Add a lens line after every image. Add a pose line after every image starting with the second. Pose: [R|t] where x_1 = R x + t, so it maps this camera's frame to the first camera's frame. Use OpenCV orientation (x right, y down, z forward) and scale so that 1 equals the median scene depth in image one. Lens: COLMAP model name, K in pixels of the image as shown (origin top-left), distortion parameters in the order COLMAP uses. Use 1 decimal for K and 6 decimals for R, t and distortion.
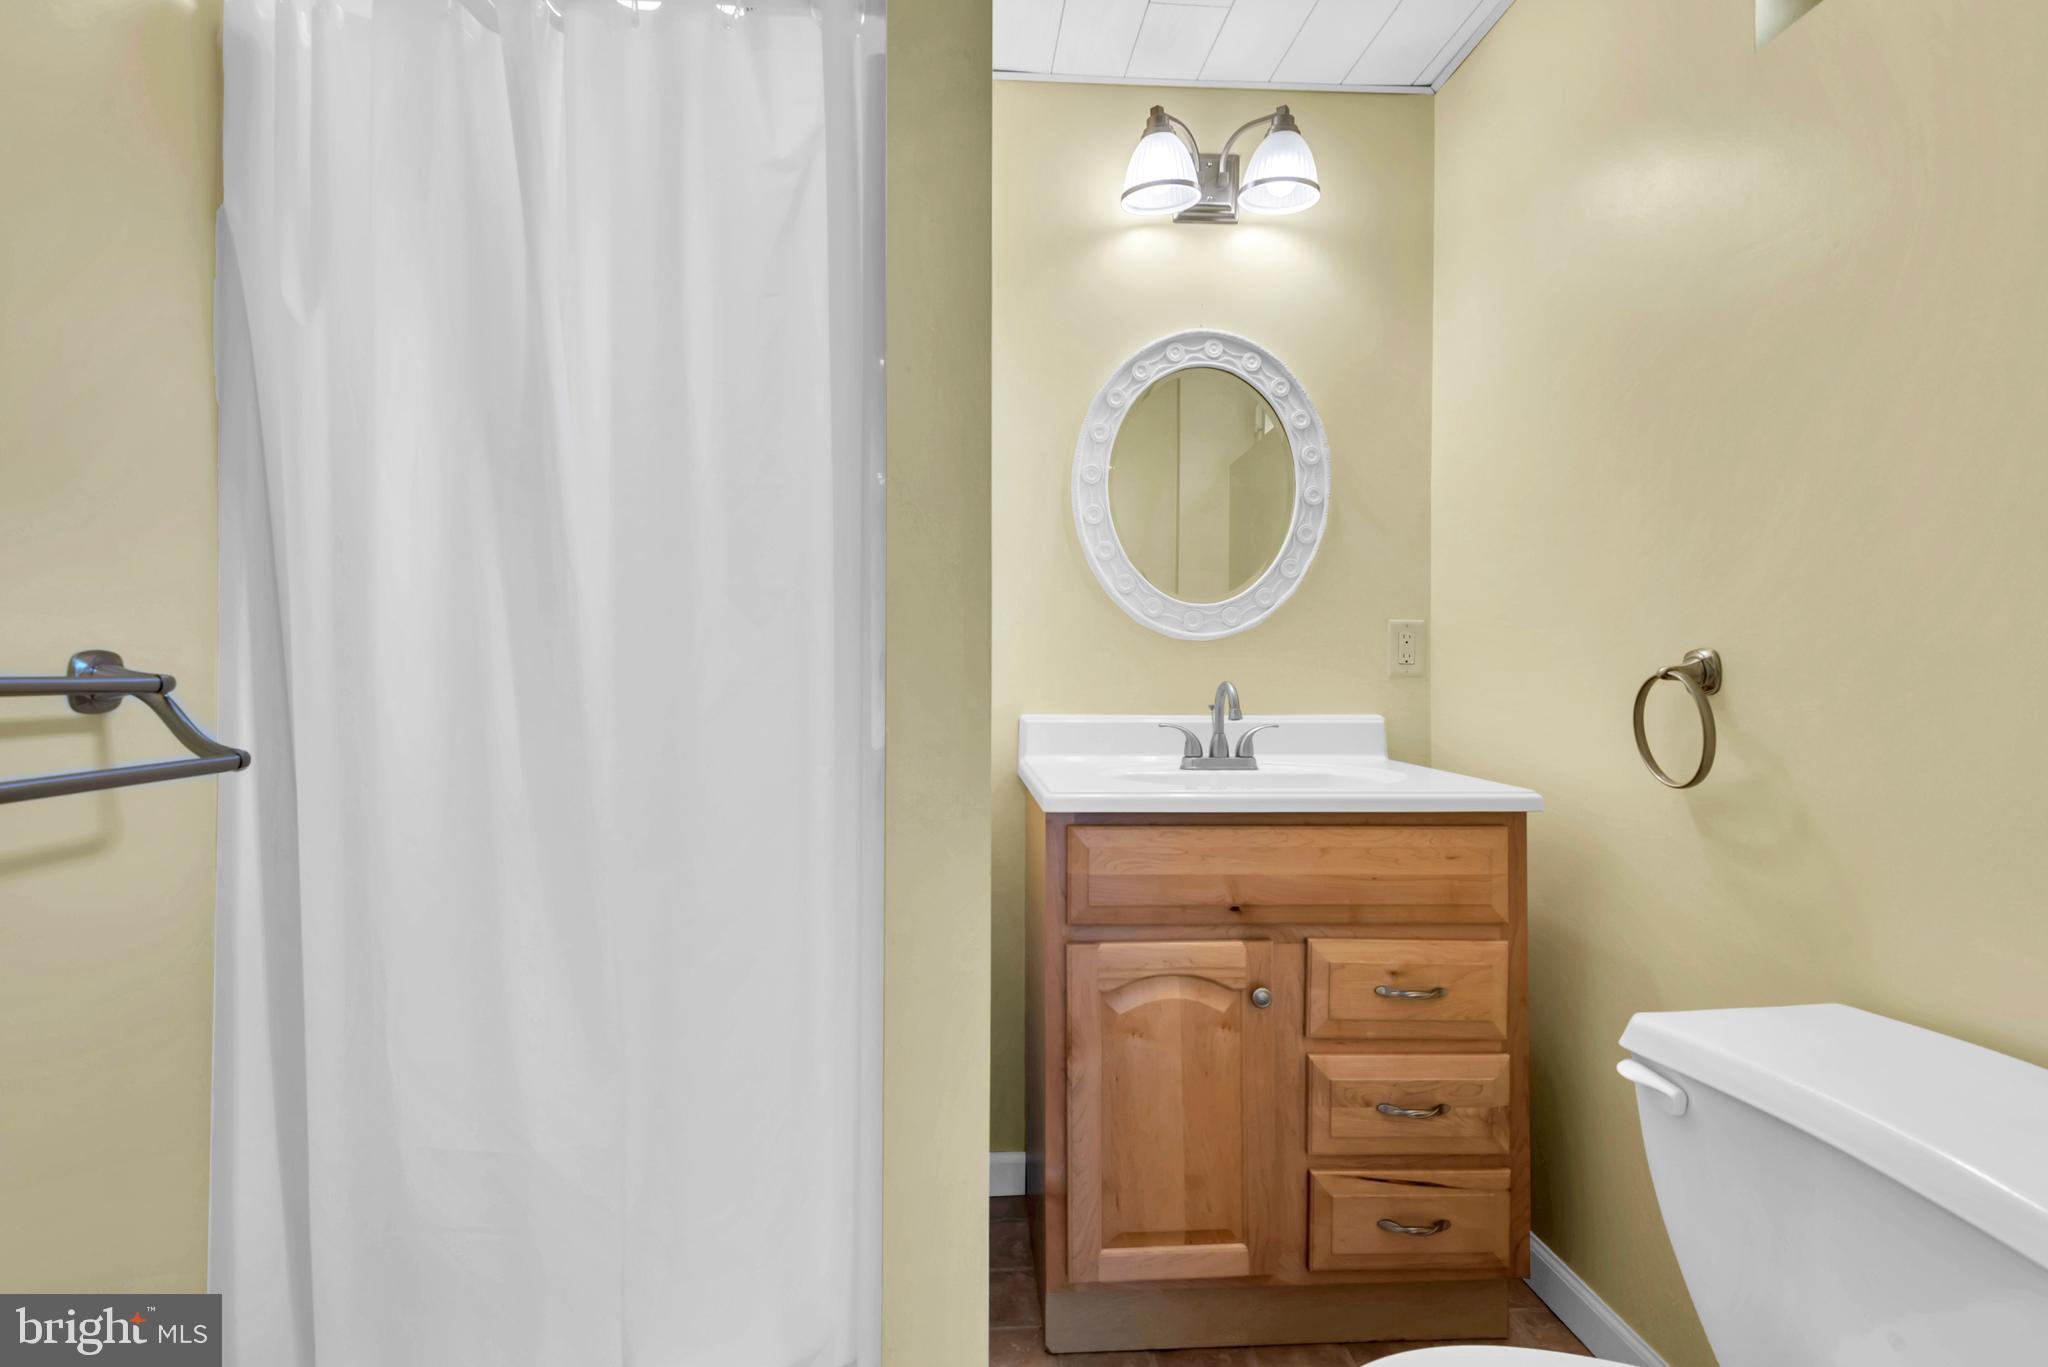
lens RADIAL K [[941.8, 0, 1016.0], [0, 941.8, 676.5], [0, 0, 1]] dist [0.038076, -0.016684]
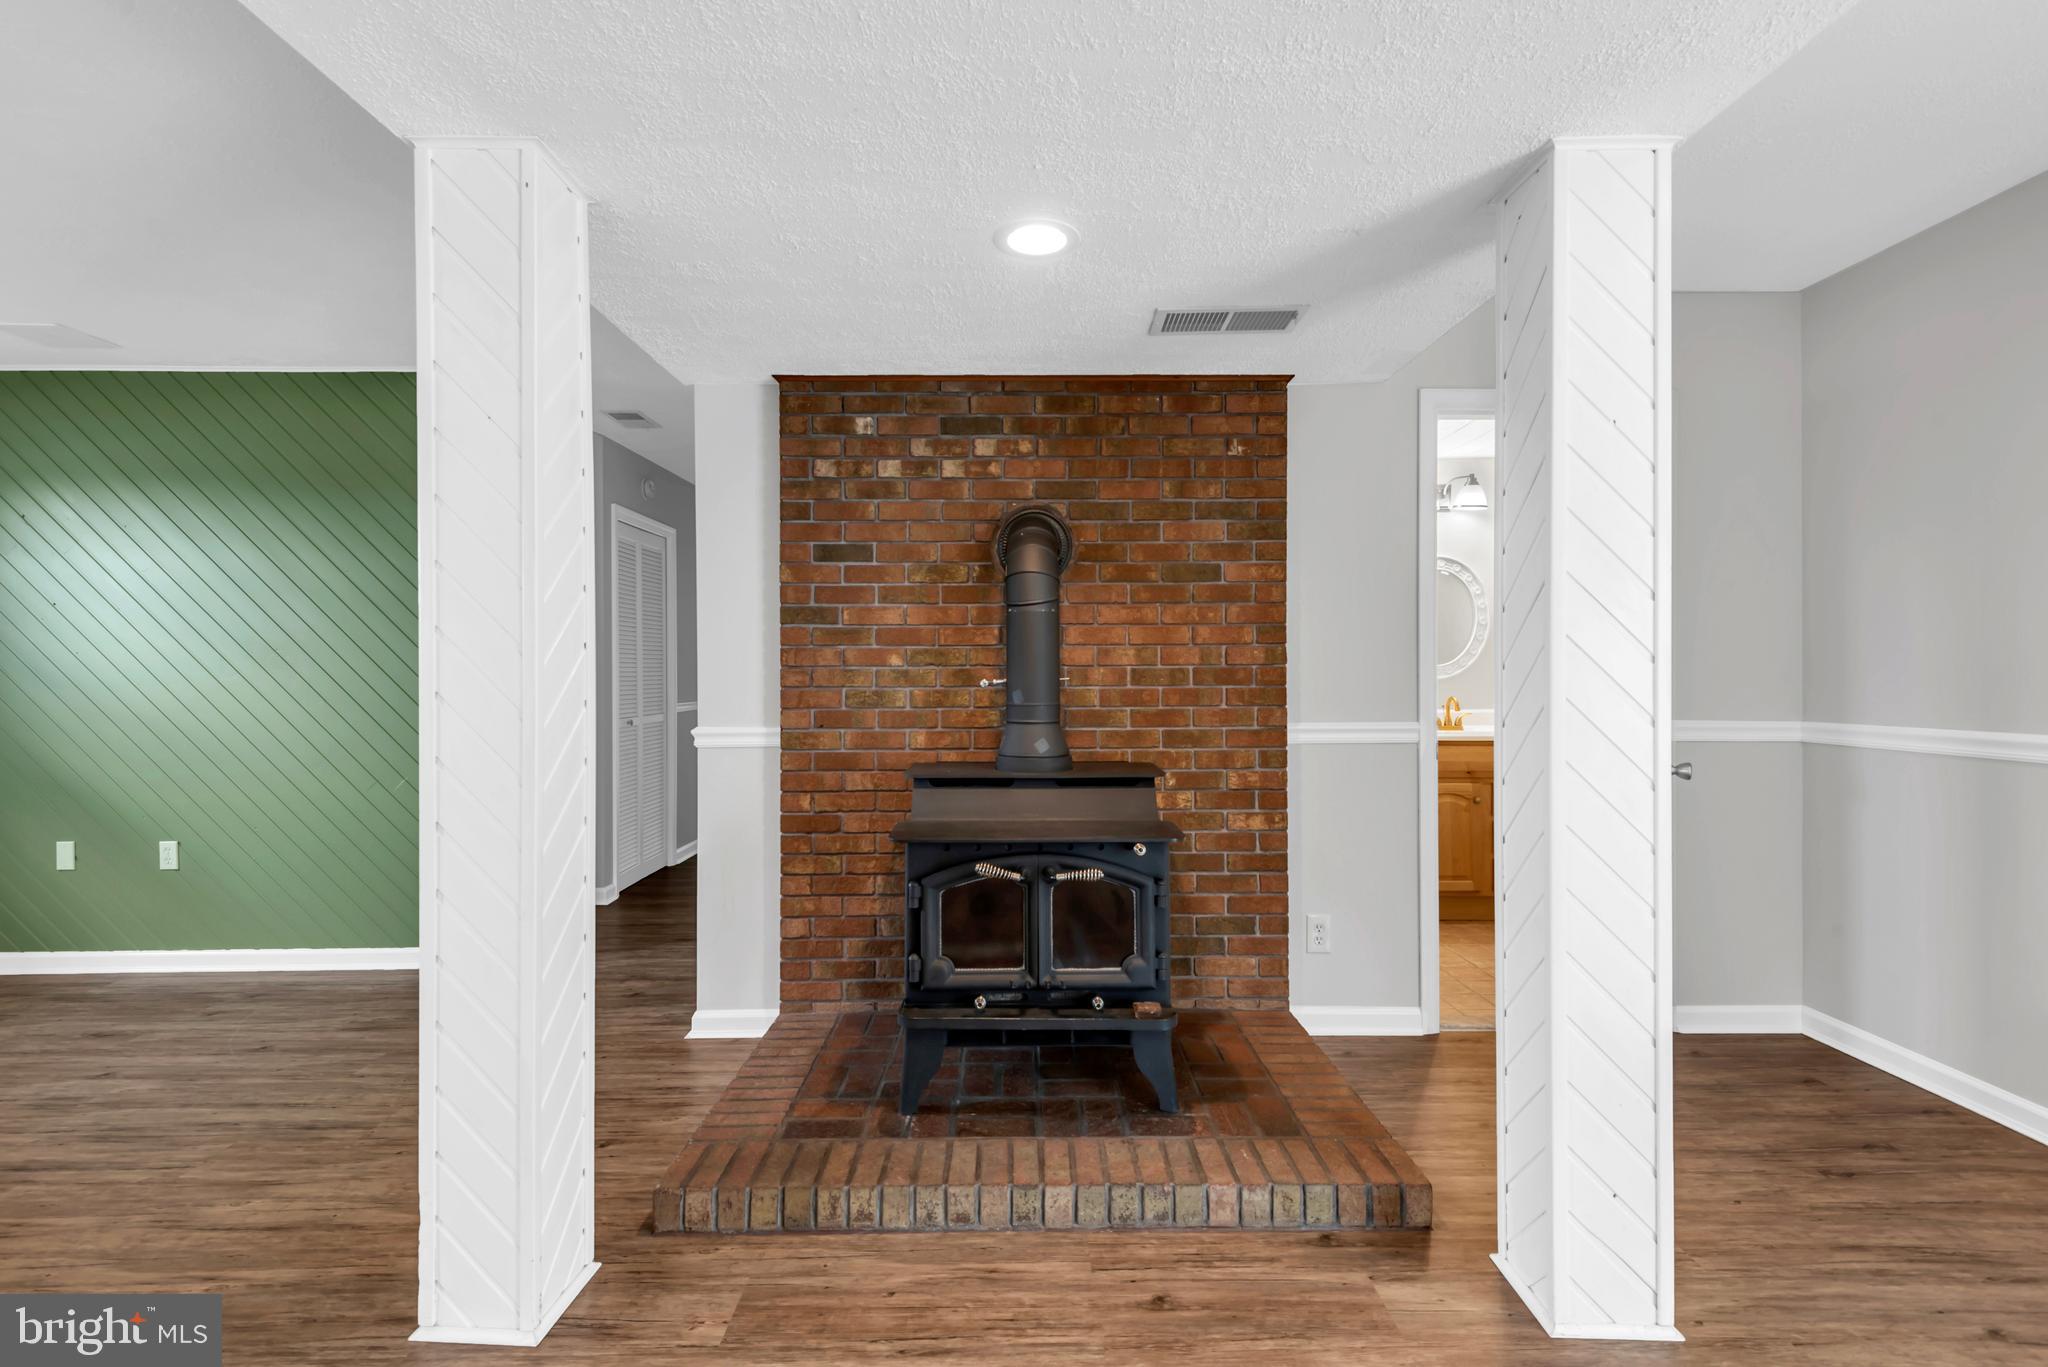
lens RADIAL K [[925.4, 0, 1019.9], [0, 925.4, 676.9], [0, 0, 1]] dist [0.039425, -0.020298]
pose [[0.997521, -0.003119, -0.070297, -0.805668], [0.003117, 0.999995, -0.000138, -0.053493], [0.070297, -0.000081, 0.997526, -1.695983]]
